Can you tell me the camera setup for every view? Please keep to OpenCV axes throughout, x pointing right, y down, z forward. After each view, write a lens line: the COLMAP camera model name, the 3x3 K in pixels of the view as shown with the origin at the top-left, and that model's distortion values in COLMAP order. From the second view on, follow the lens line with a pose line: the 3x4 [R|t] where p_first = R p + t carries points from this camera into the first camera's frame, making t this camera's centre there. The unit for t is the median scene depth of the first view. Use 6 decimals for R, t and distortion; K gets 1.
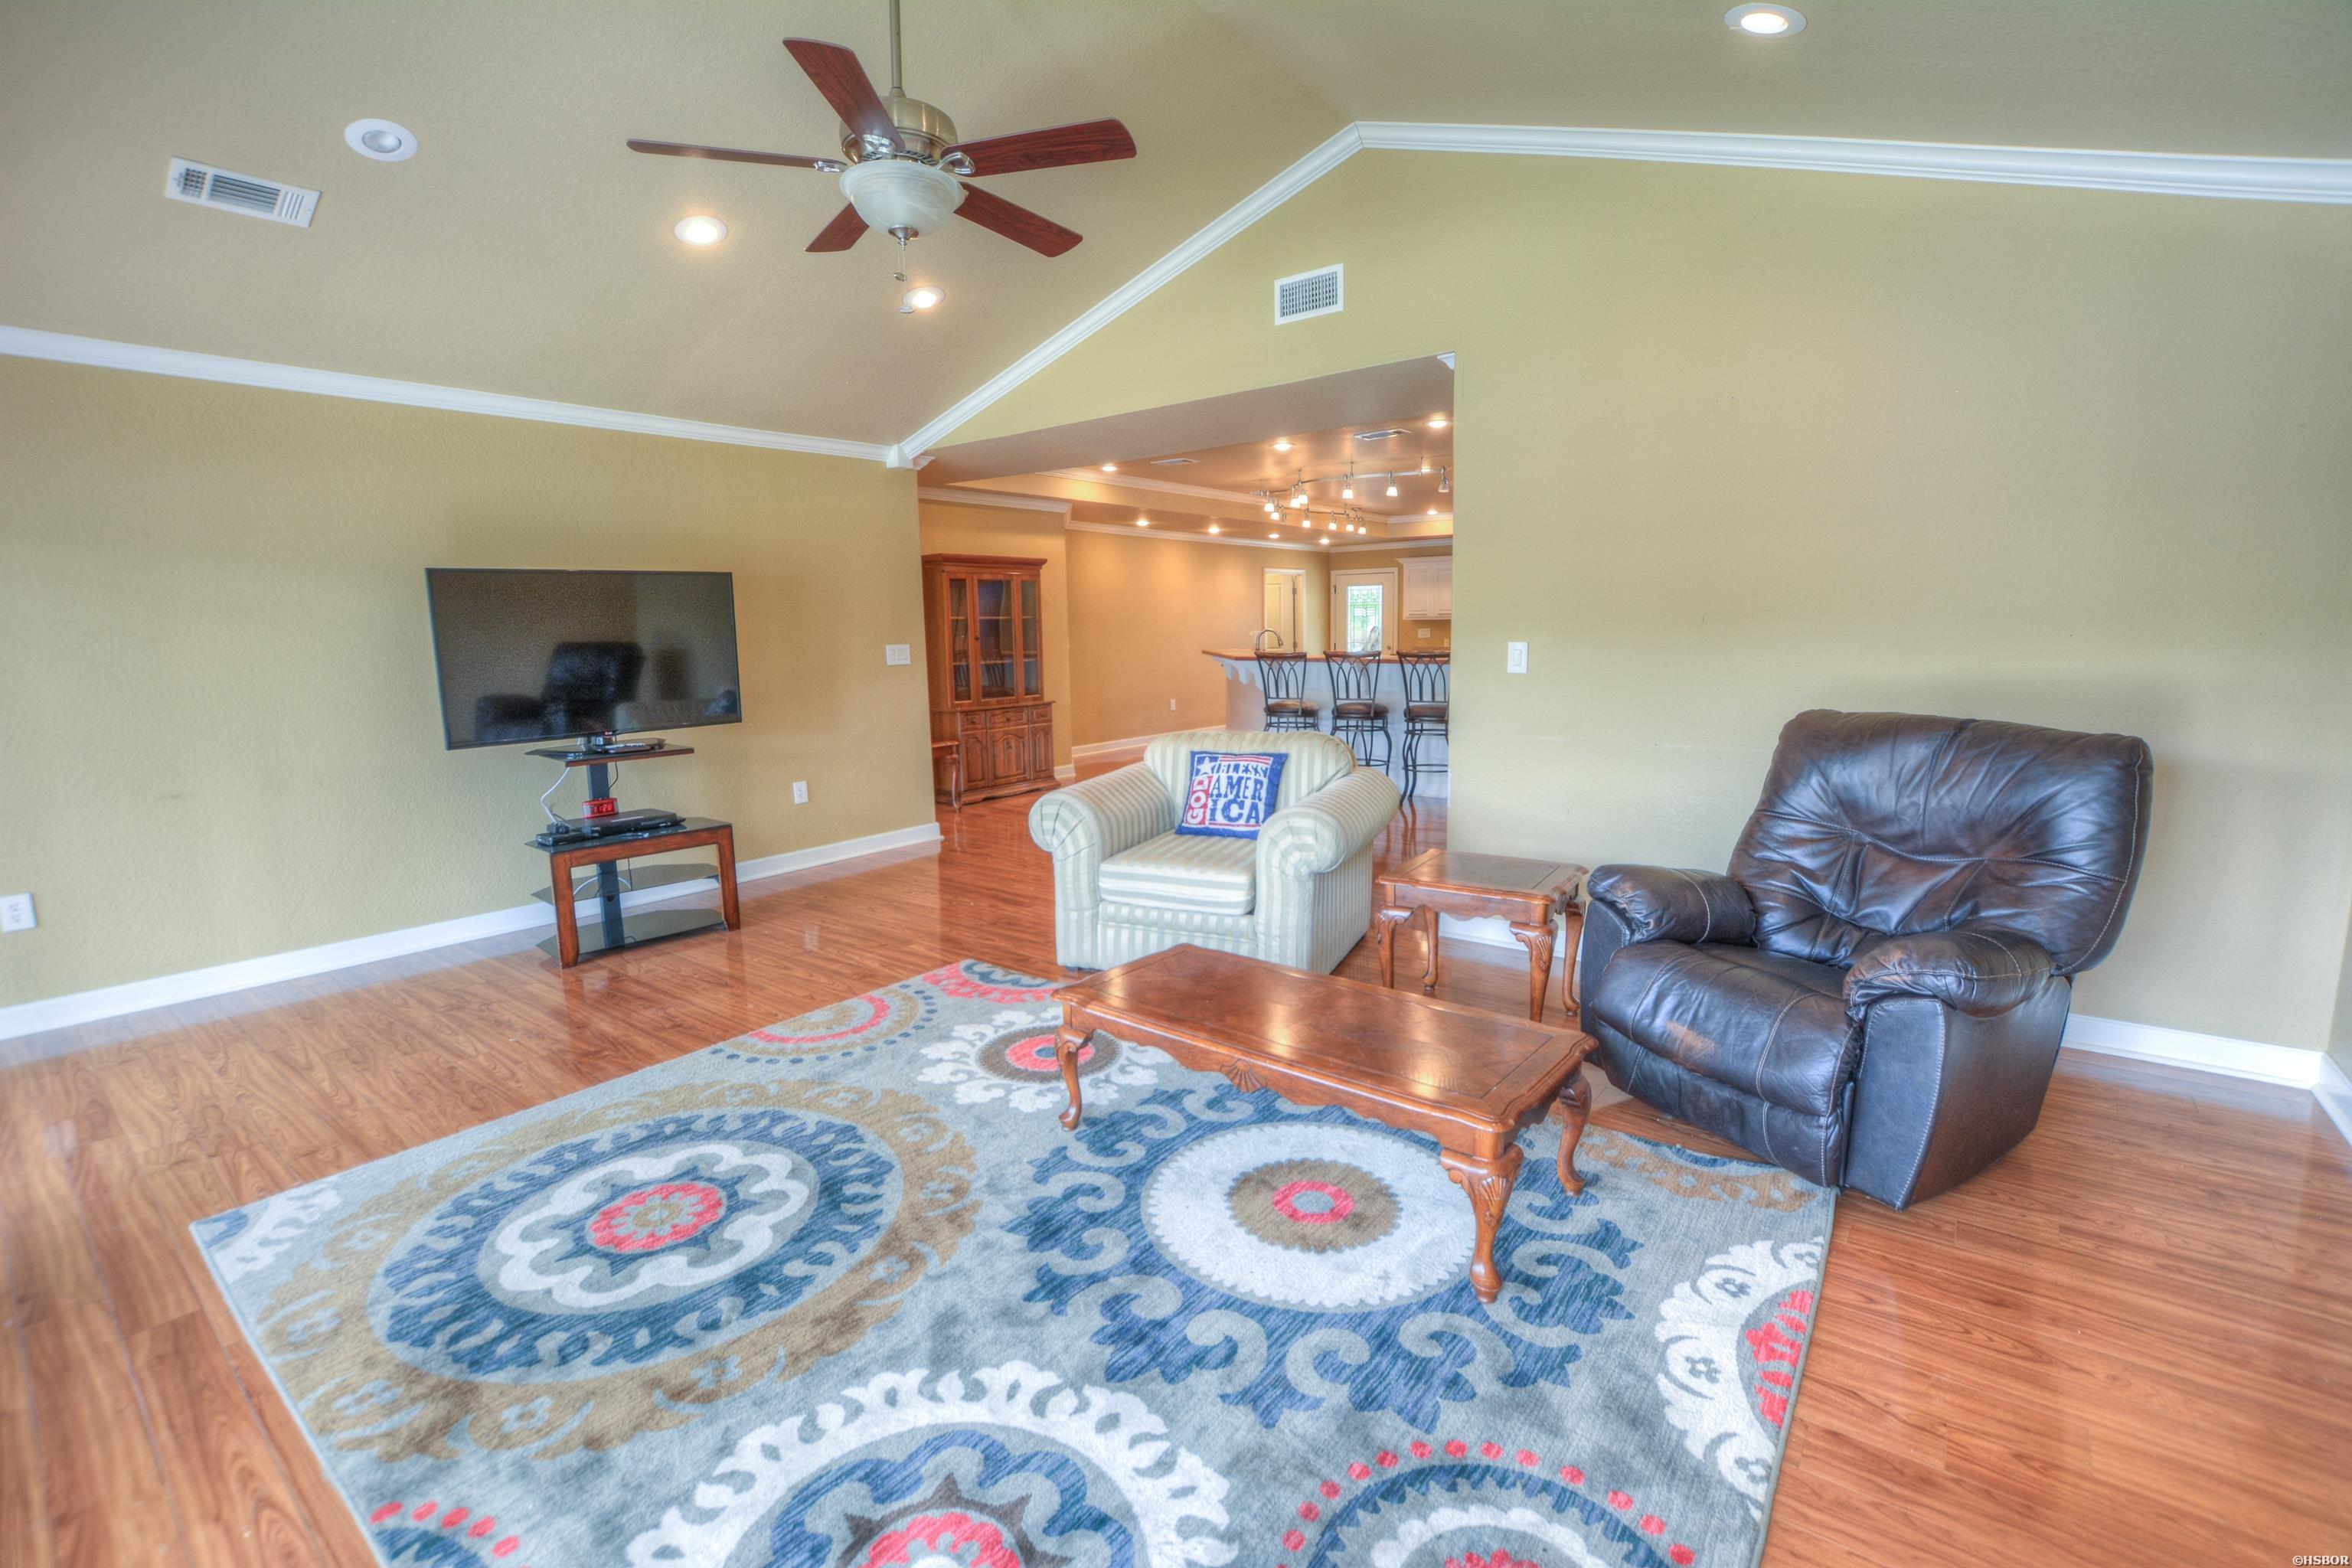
lens RADIAL K [[1077.6, 0, 1183.2], [0, 1077.6, 770.3], [0, 0, 1]] dist [-0.030260, 0.001078]
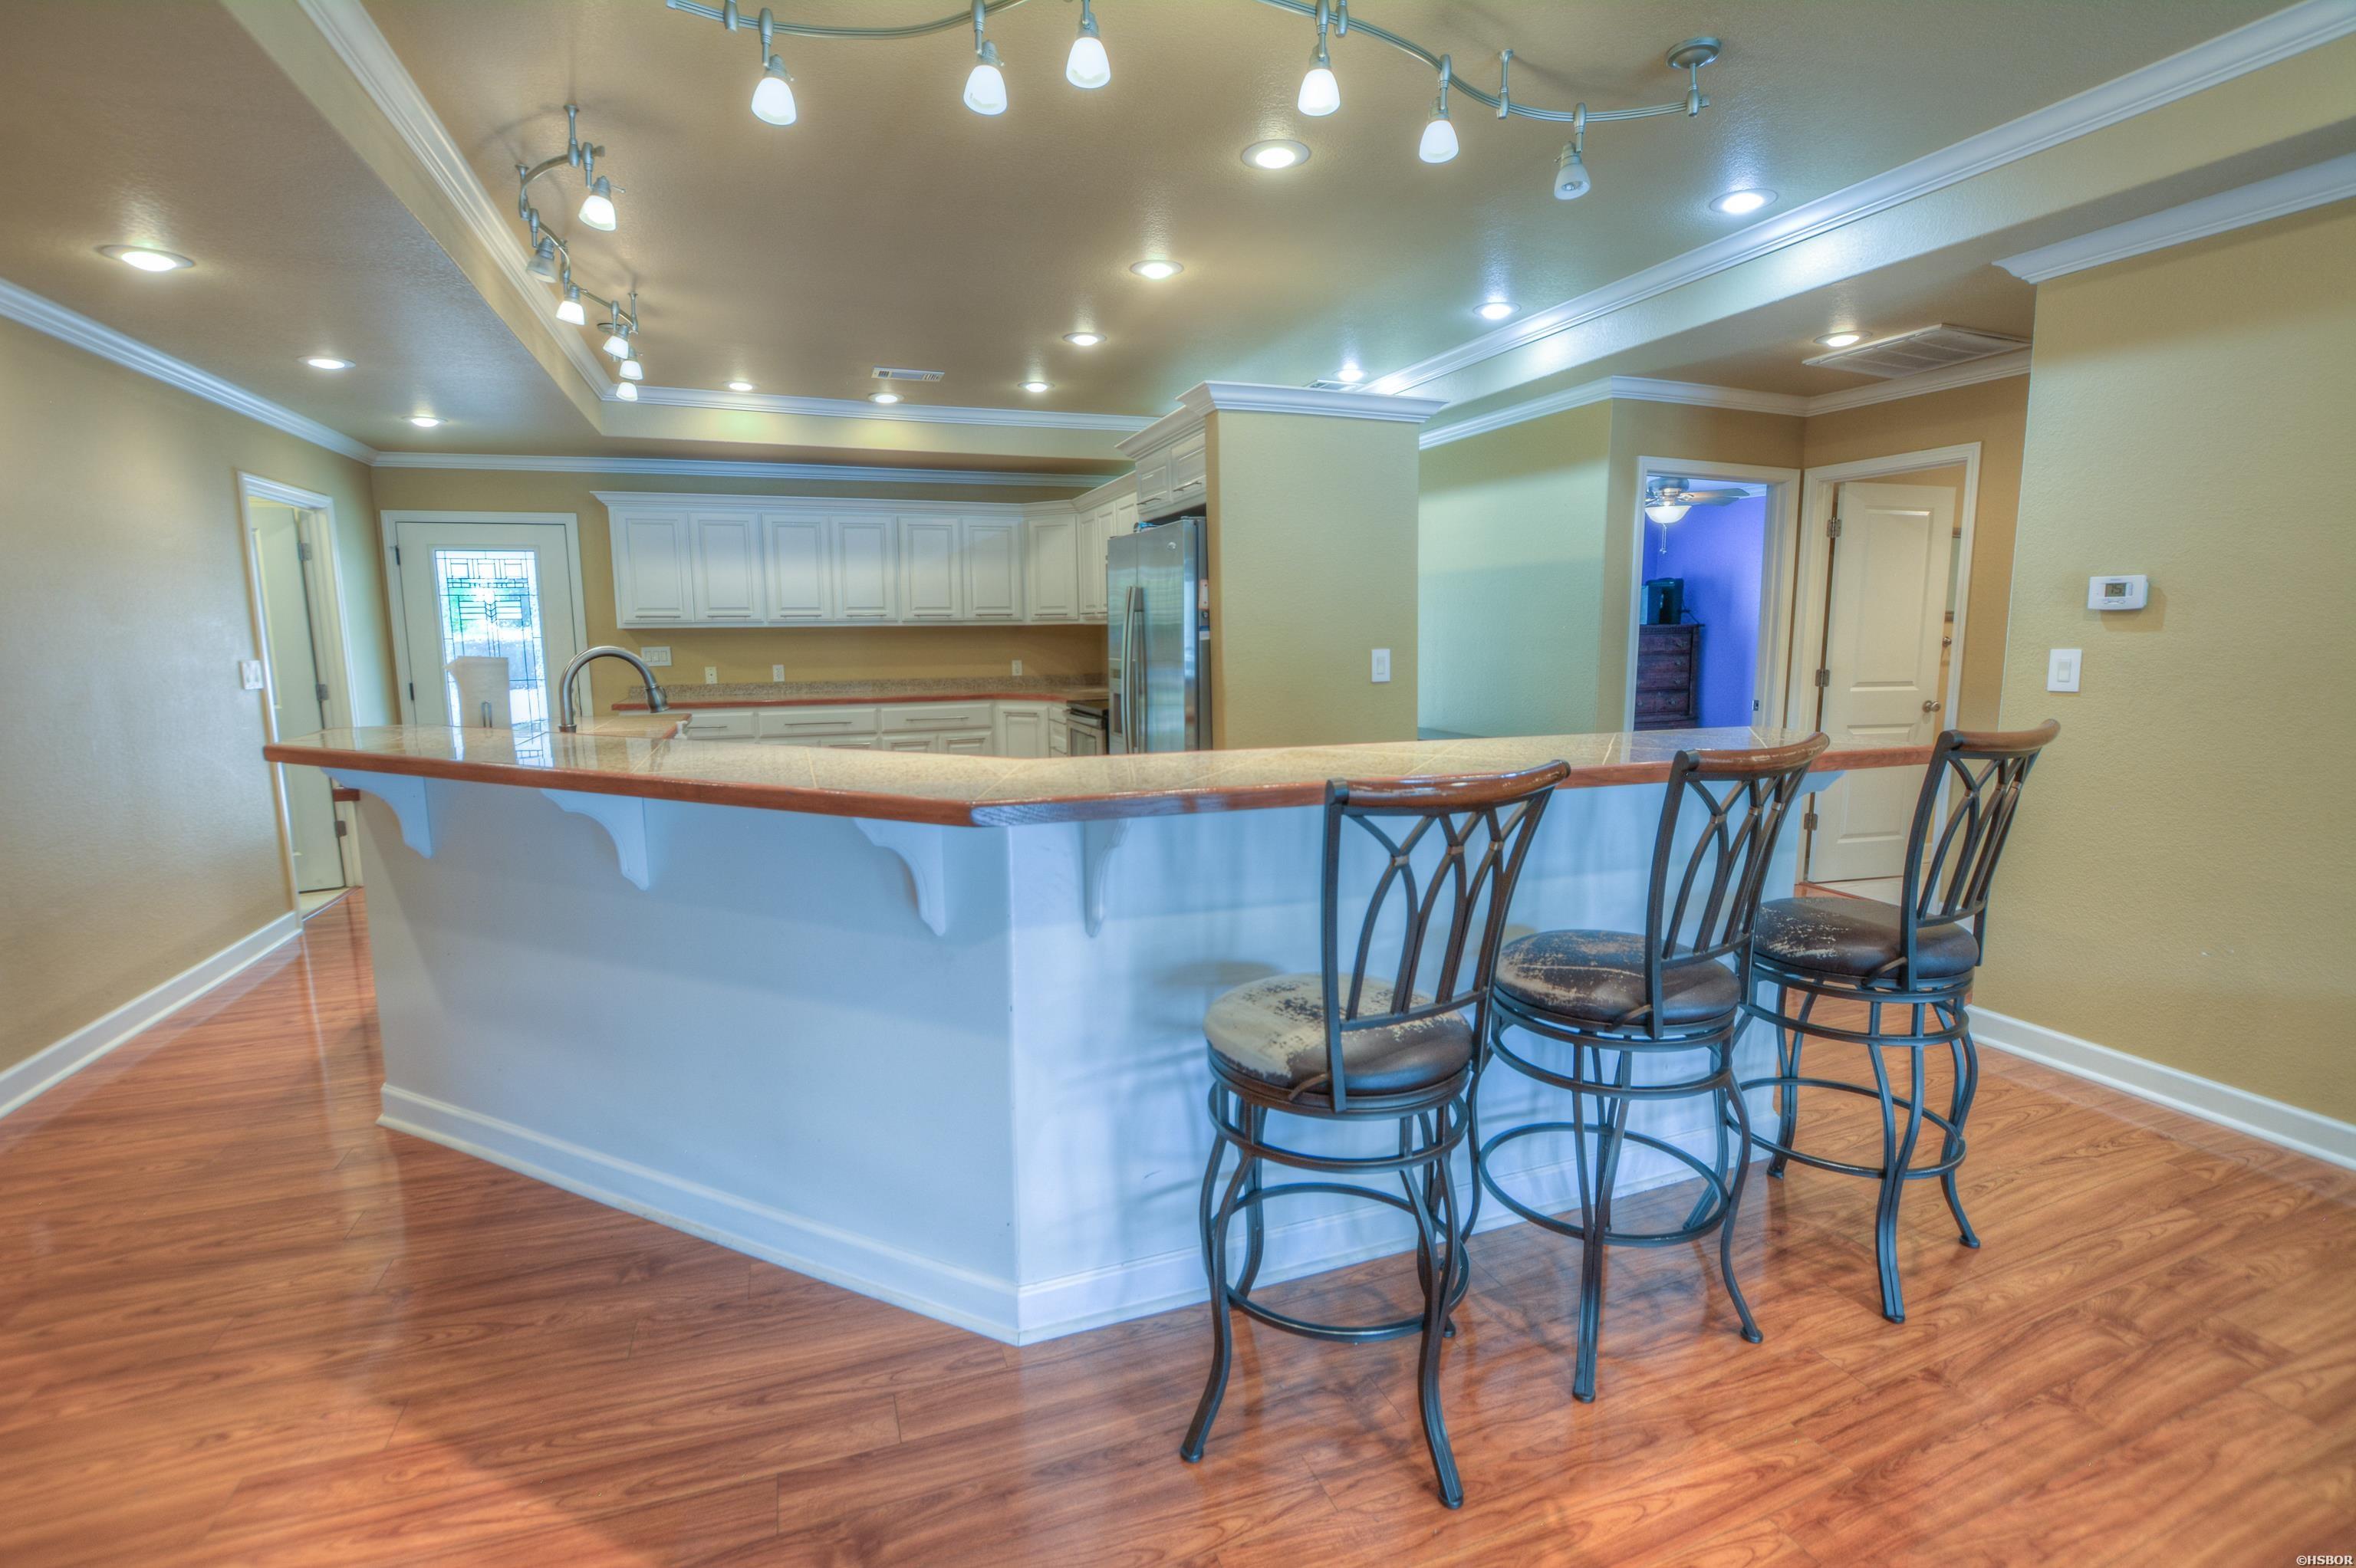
lens RADIAL K [[1048.5, 0, 1178.0], [0, 1048.5, 784.0], [0, 0, 1]] dist [-0.028120, 0.000554]
pose [[0.526861, -0.107624, 0.843110, -0.075661], [0.110673, 0.992192, 0.057494, -0.114056], [-0.842715, 0.063018, 0.534658, 0.878317]]
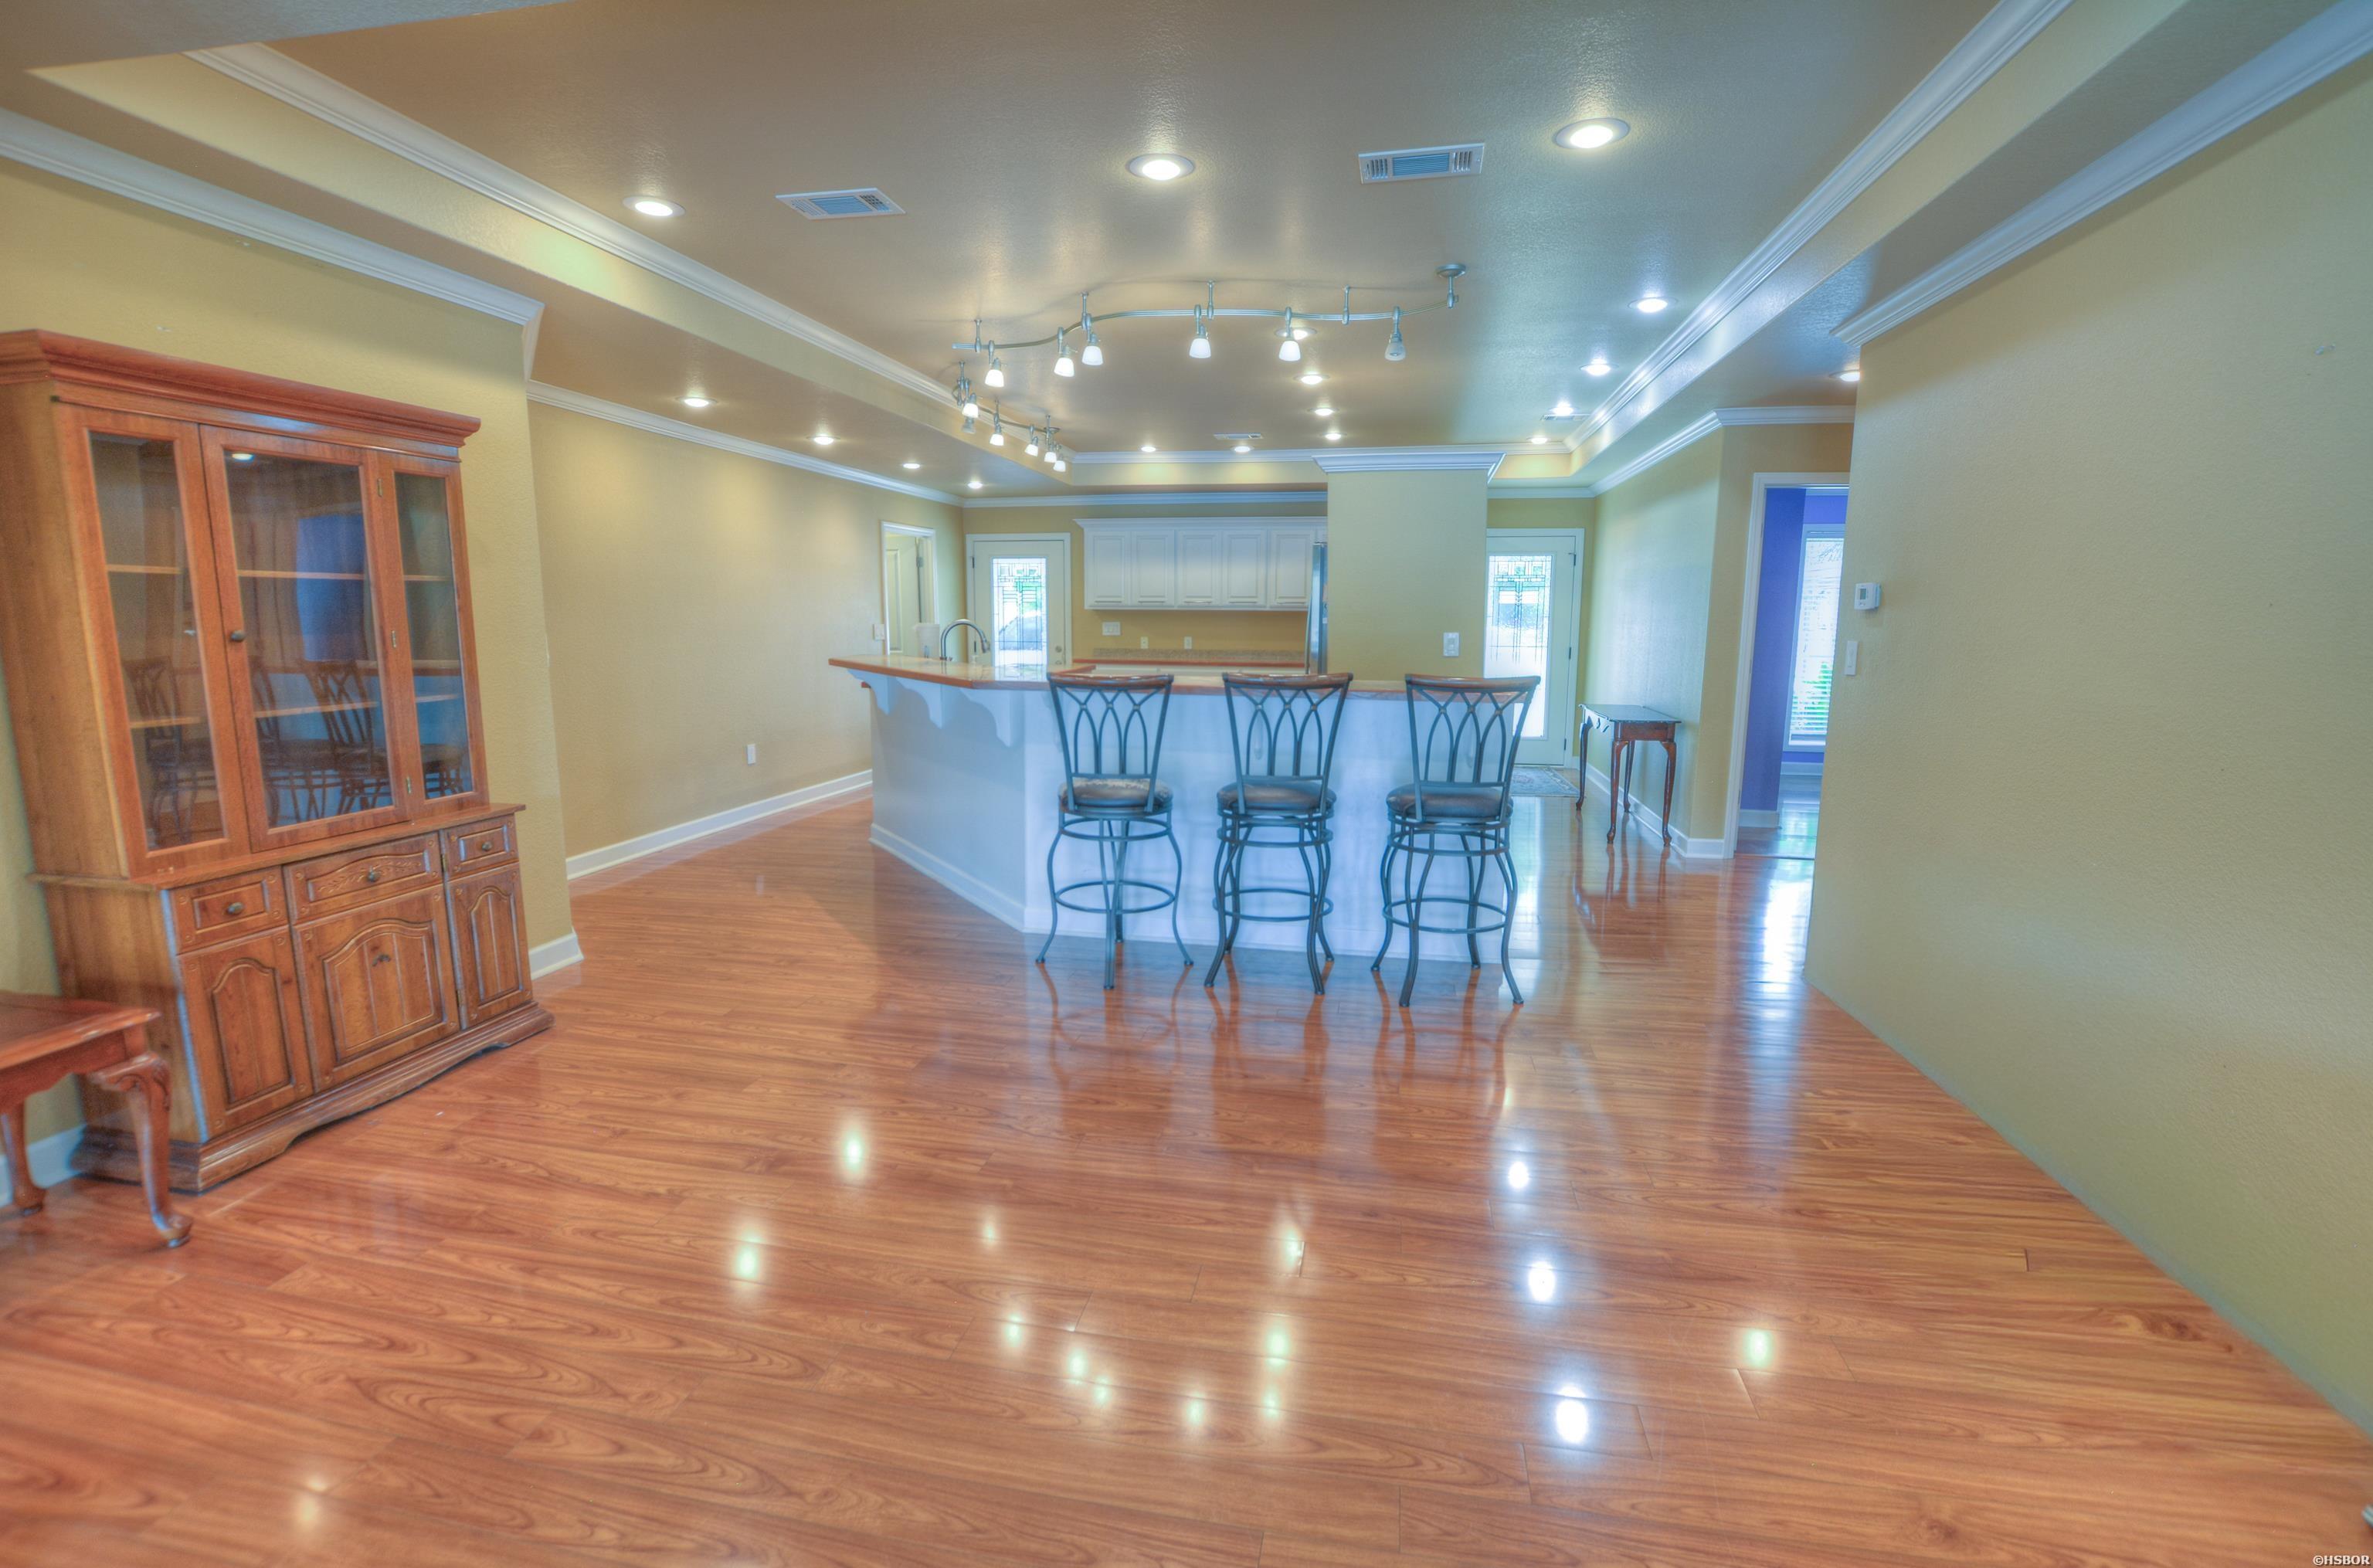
lens RADIAL K [[1063.0, 0, 1186.5], [0, 1063.0, 784.0], [0, 0, 1]] dist [-0.033204, 0.000100]
pose [[0.889875, -0.046871, 0.453791, -0.078386], [0.037230, 0.998851, 0.030162, -0.072571], [-0.454683, -0.009946, 0.890598, 0.565830]]
